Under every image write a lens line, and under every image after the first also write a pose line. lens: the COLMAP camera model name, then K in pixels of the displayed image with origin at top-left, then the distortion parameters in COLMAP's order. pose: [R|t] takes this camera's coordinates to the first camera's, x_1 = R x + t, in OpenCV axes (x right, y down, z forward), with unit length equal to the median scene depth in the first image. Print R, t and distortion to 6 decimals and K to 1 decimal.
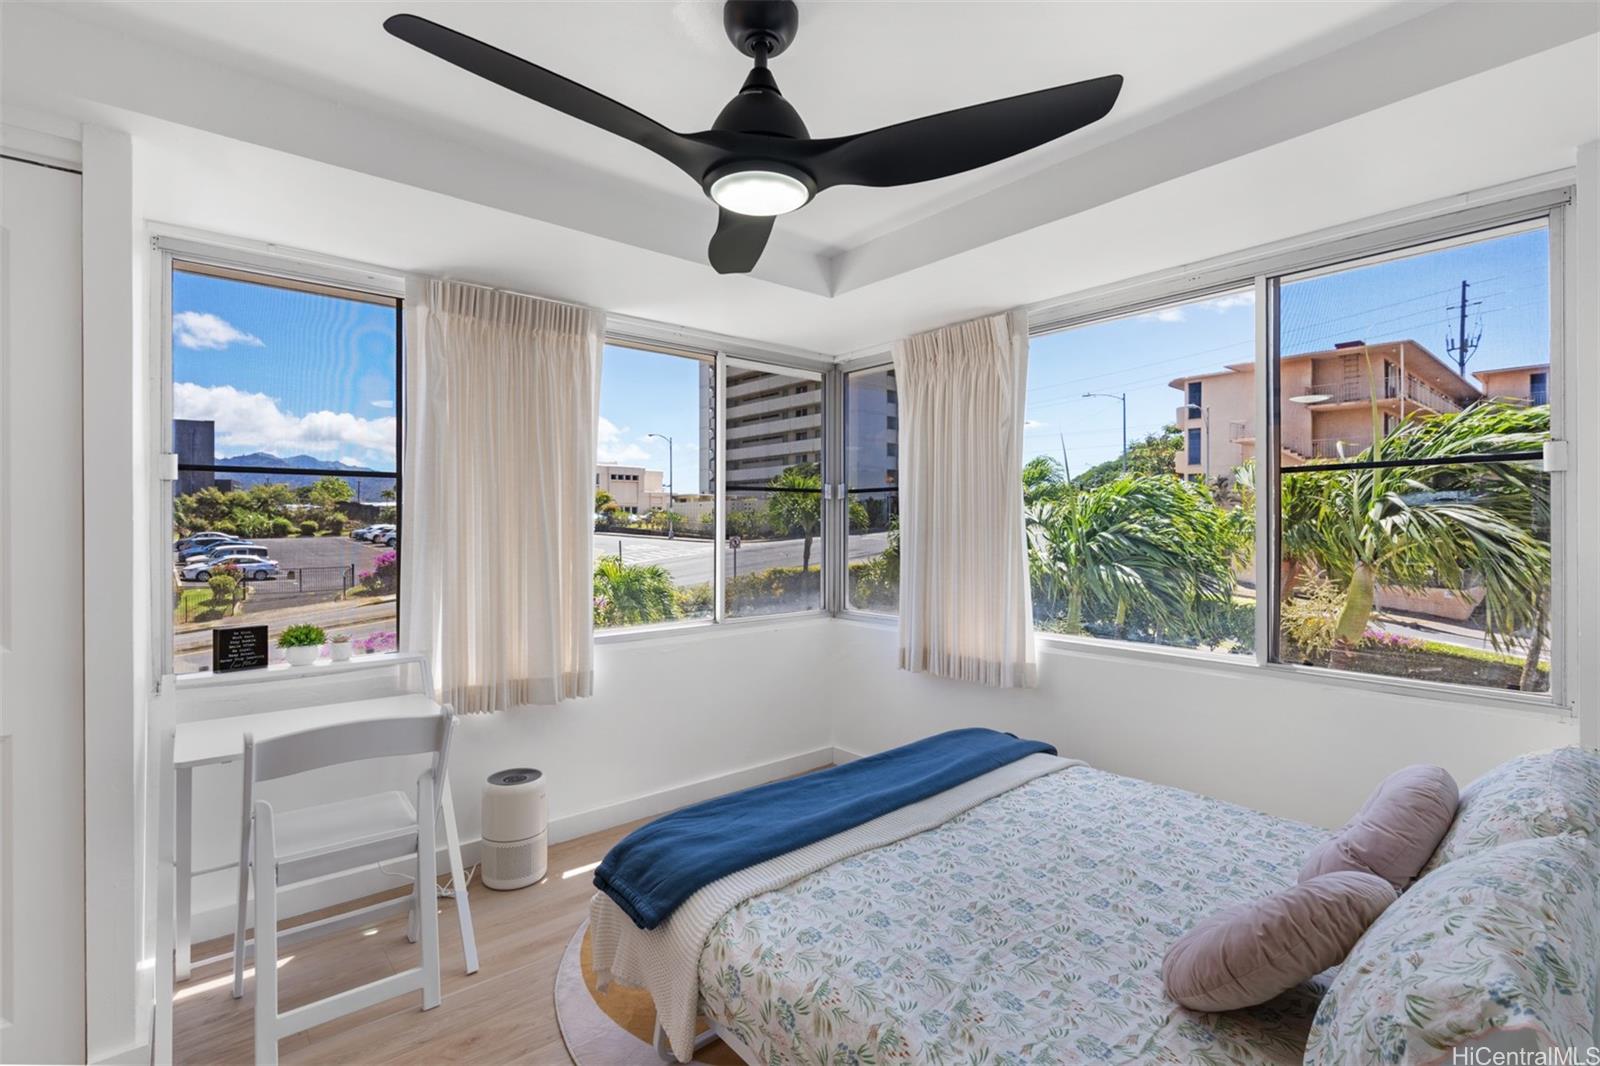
lens RADIAL K [[739.9, 0, 796.3], [0, 739.9, 523.8], [0, 0, 1]] dist [0.000416, -0.000080]
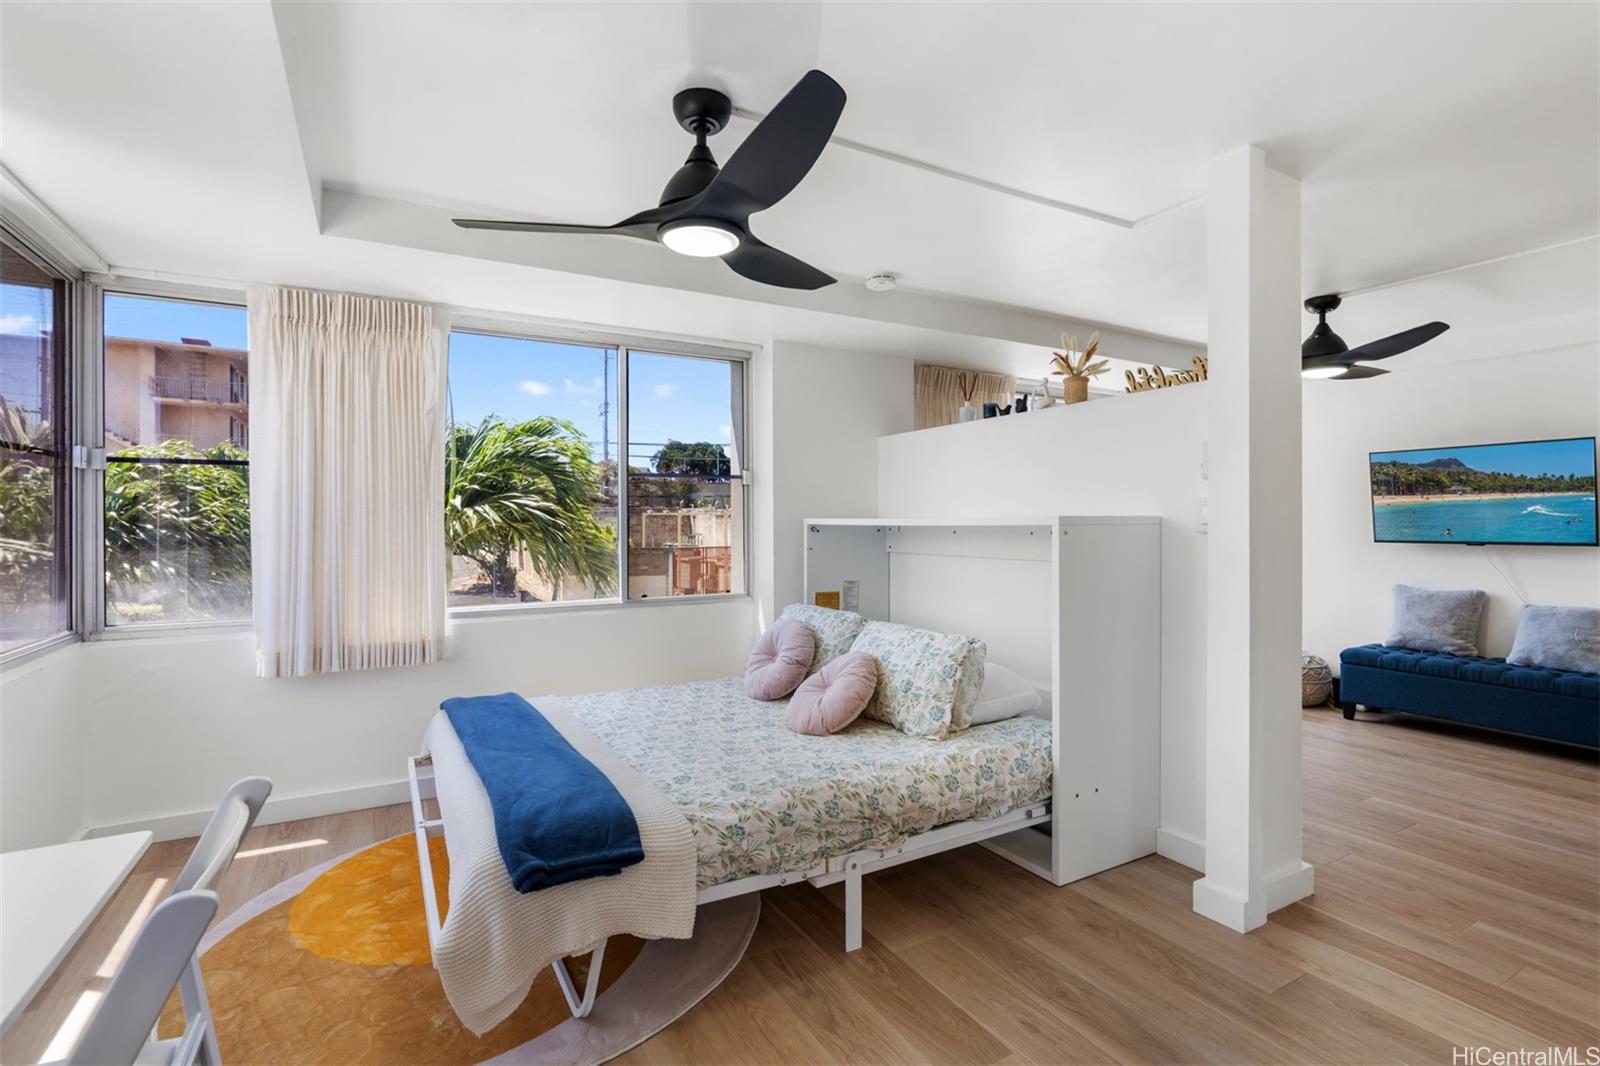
lens RADIAL K [[739.9, 0, 796.3], [0, 739.9, 523.8], [0, 0, 1]] dist [0.000416, -0.000080]
pose [[0.189643, 0.000427, 0.981853, -0.657237], [0.002682, 0.999996, -0.000953, 0.026918], [-0.981849, 0.002815, 0.189641, 0.299174]]
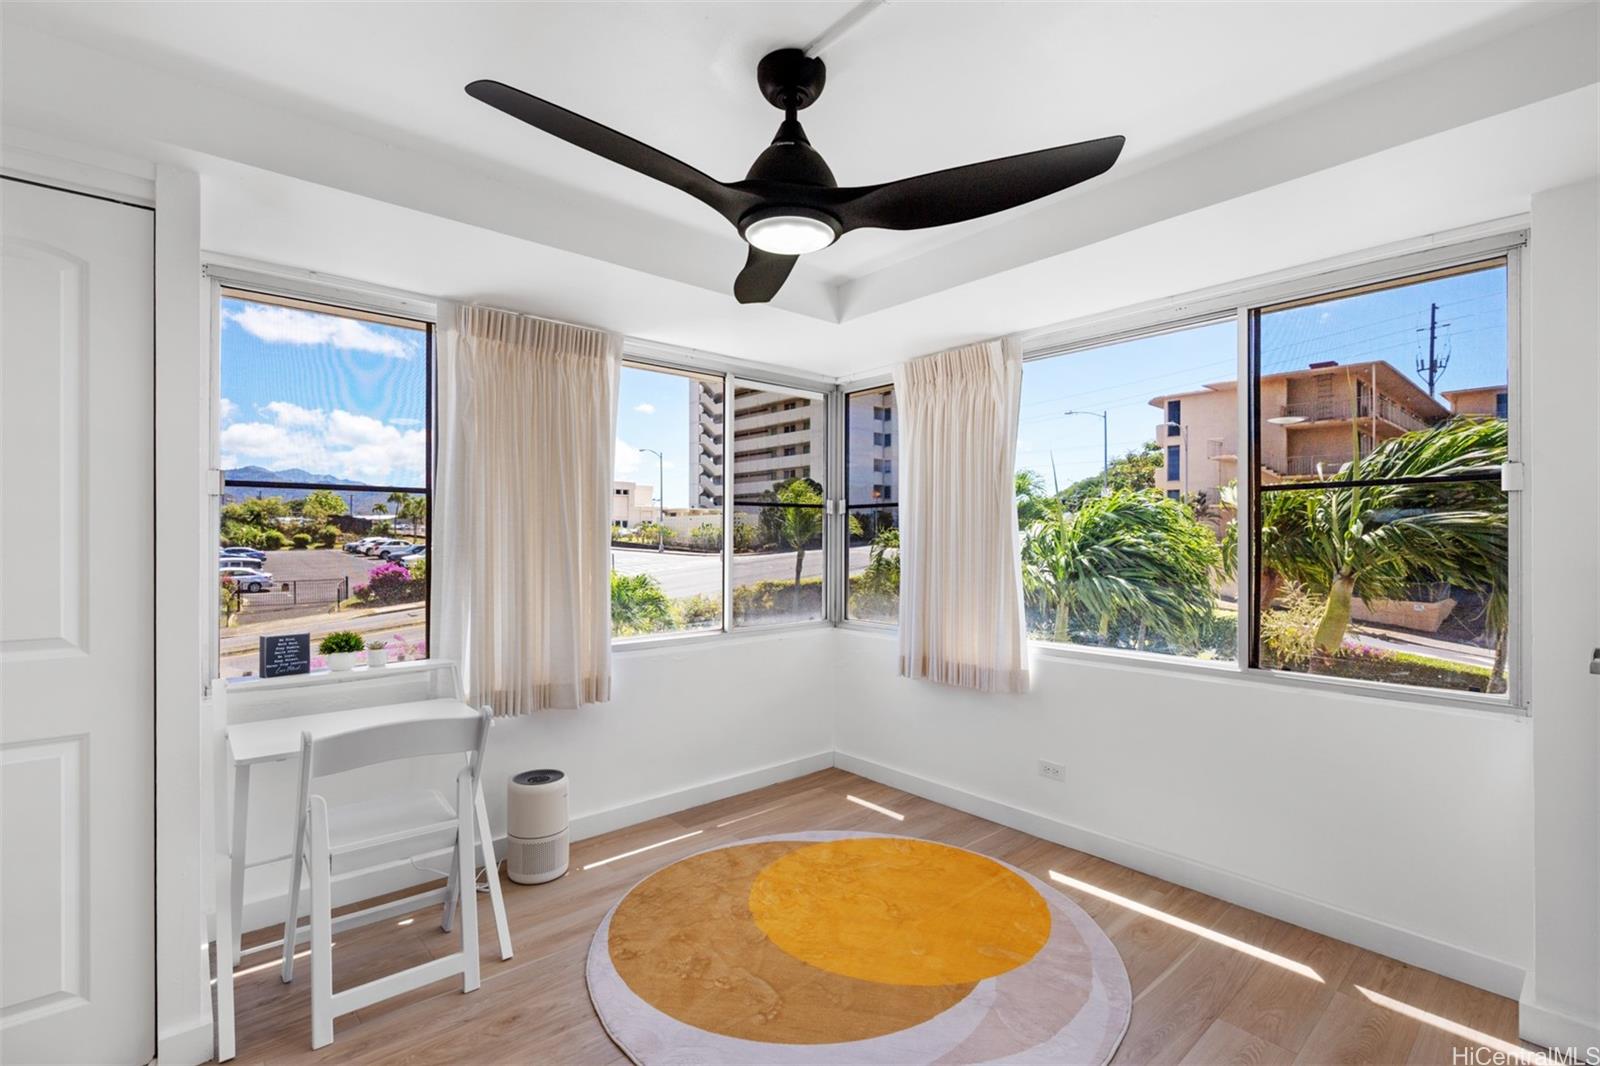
lens RADIAL K [[727.8, 0, 792.6], [0, 727.8, 537.2], [0, 0, 1]] dist [0.000245, 0.000000]
pose [[0.999924, 0.002009, 0.012176, -0.029434], [-0.002002, 0.999998, -0.000595, -0.000024], [-0.012177, 0.000571, 0.999926, -0.037313]]
